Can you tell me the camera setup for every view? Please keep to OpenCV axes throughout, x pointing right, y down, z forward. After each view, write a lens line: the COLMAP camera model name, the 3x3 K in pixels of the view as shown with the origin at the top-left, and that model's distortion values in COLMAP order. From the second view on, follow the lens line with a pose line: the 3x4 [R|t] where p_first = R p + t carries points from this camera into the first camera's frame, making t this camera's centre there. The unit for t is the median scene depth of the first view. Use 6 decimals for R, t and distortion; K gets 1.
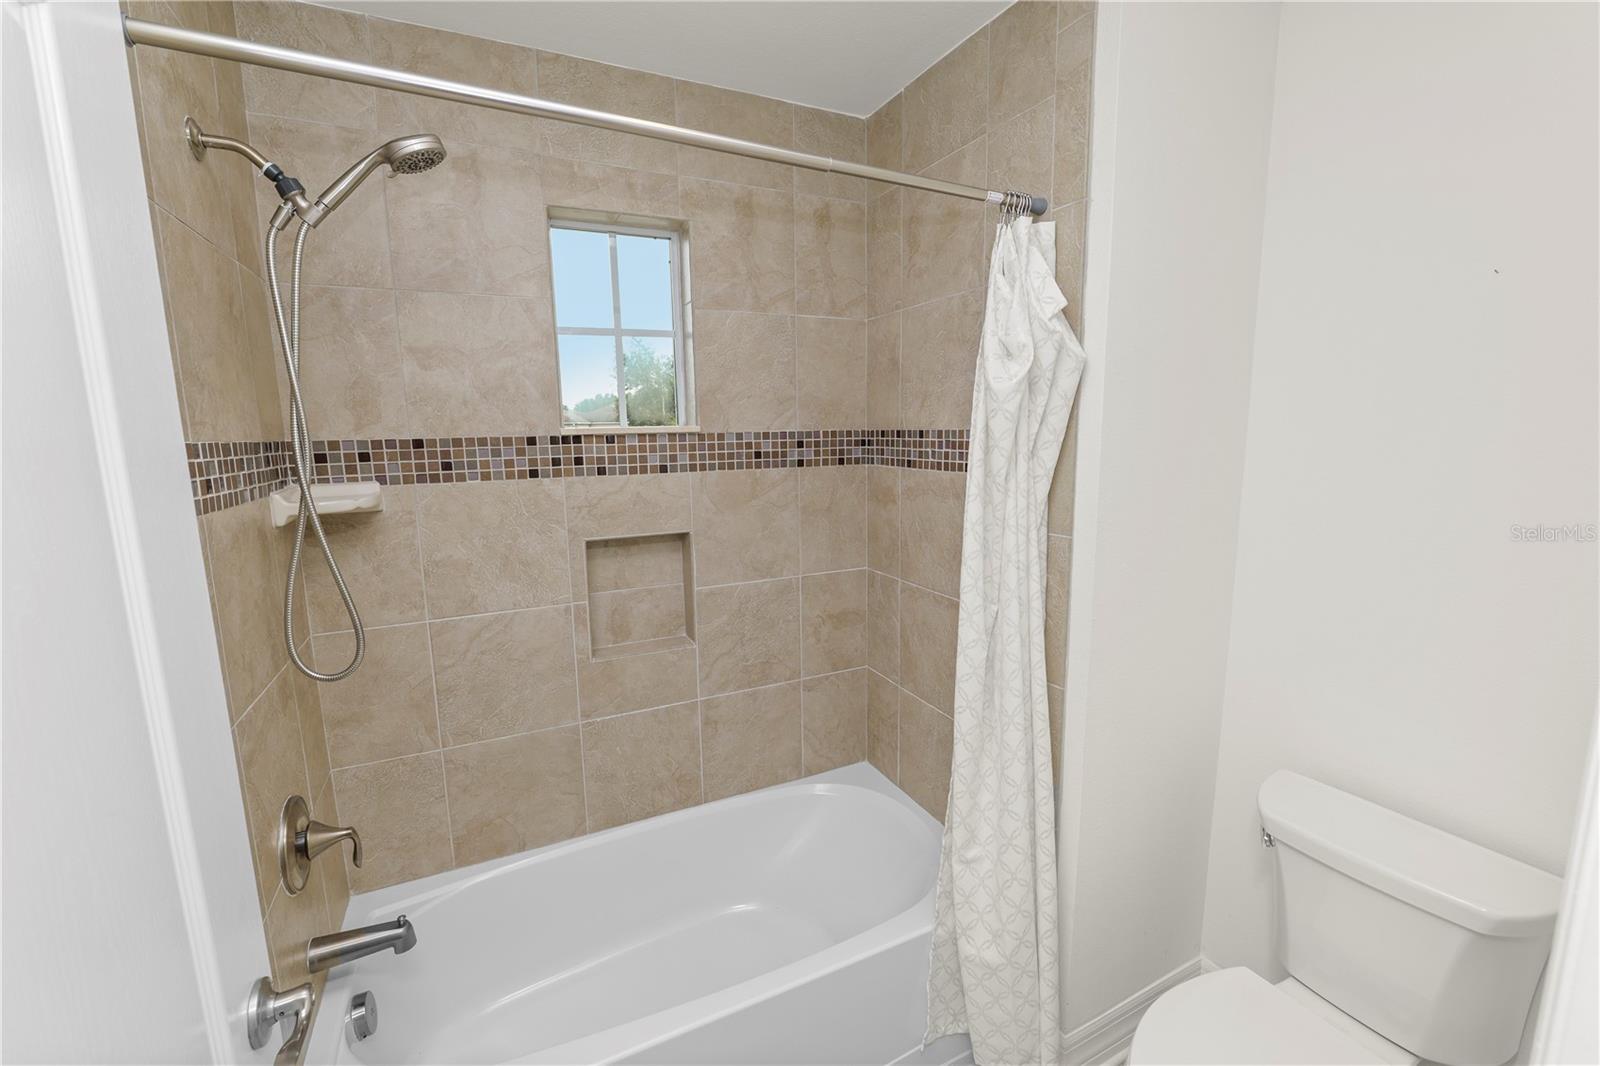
lens RADIAL K [[655.3, 0, 799.5], [0, 655.3, 528.0], [0, 0, 1]] dist [-0.000625, -0.000098]
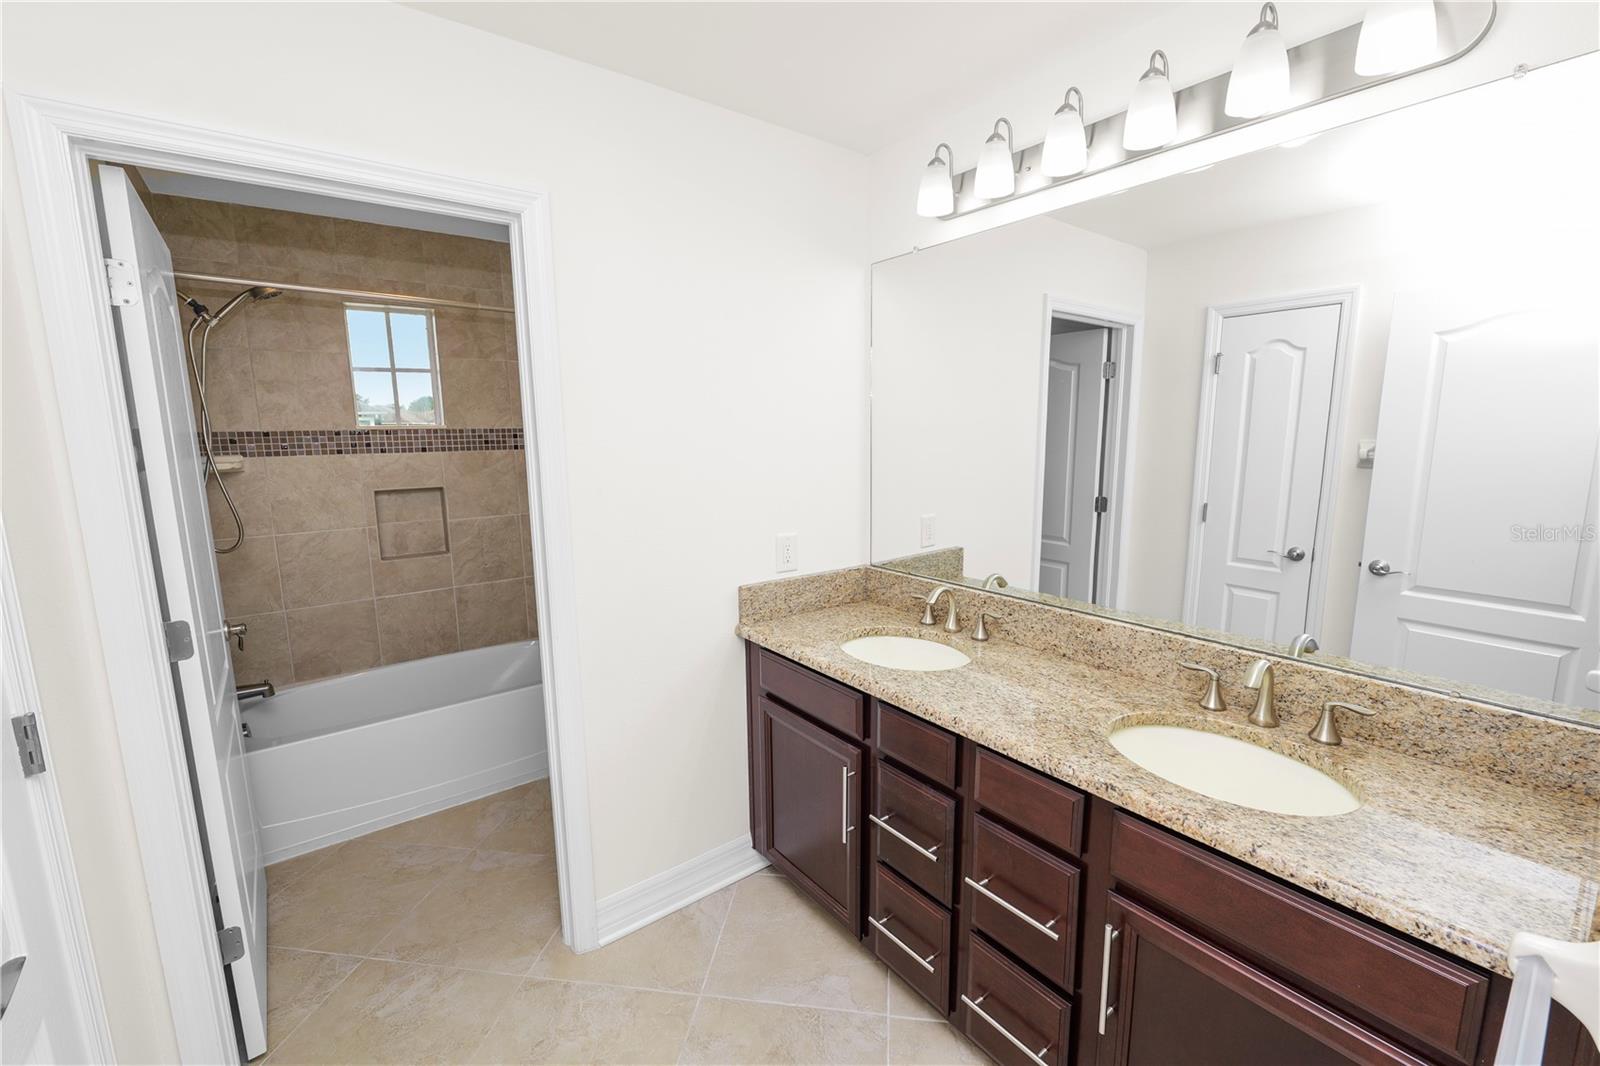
lens RADIAL K [[655.3, 0, 793.1], [0, 655.3, 529.0], [0, 0, 1]] dist [-0.000625, -0.000098]
pose [[0.979755, -0.024178, 0.198737, 0.414660], [0.023026, 0.999702, 0.008107, 0.132414], [-0.198874, -0.003366, 0.980019, -0.925015]]
